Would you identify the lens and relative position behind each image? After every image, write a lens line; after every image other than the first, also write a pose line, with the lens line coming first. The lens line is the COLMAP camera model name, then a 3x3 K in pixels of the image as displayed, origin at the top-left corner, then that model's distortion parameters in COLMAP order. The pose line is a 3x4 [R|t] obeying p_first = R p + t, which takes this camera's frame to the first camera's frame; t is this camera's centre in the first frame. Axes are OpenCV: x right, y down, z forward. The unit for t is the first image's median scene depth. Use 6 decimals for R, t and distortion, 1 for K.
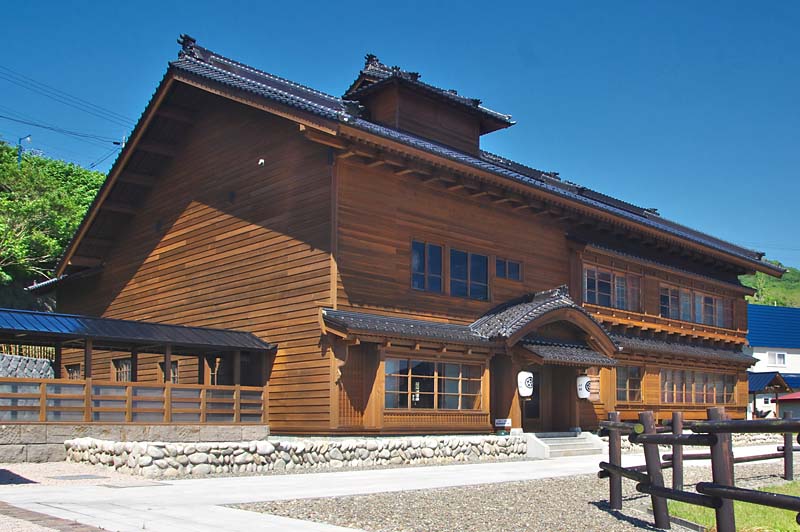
lens RADIAL K [[941.4, 0, 400.0], [0, 941.4, 266.0], [0, 0, 1]] dist [-0.240117, 0.731402]
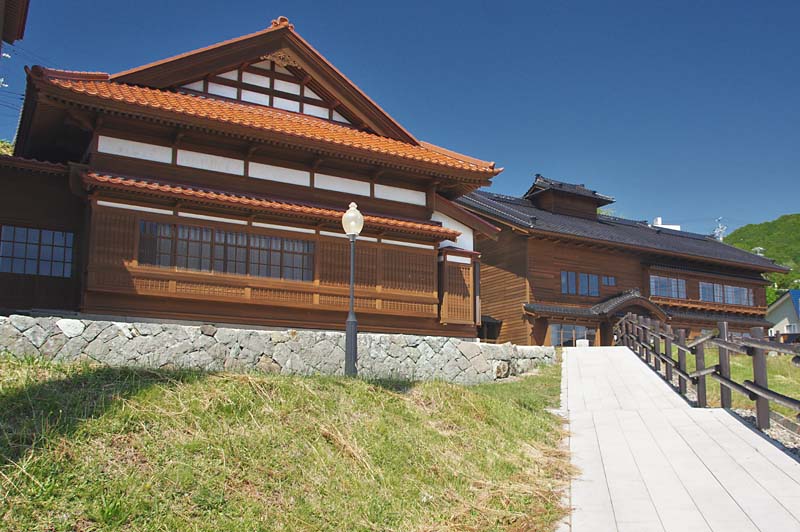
lens RADIAL K [[941.4, 0, 400.0], [0, 941.4, 266.0], [0, 0, 1]] dist [-0.240117, 0.731402]
pose [[0.984466, -0.040370, -0.170869, 0.013443], [0.042086, 0.999093, 0.006426, -0.064623], [0.170454, -0.013518, 0.985273, -1.150090]]
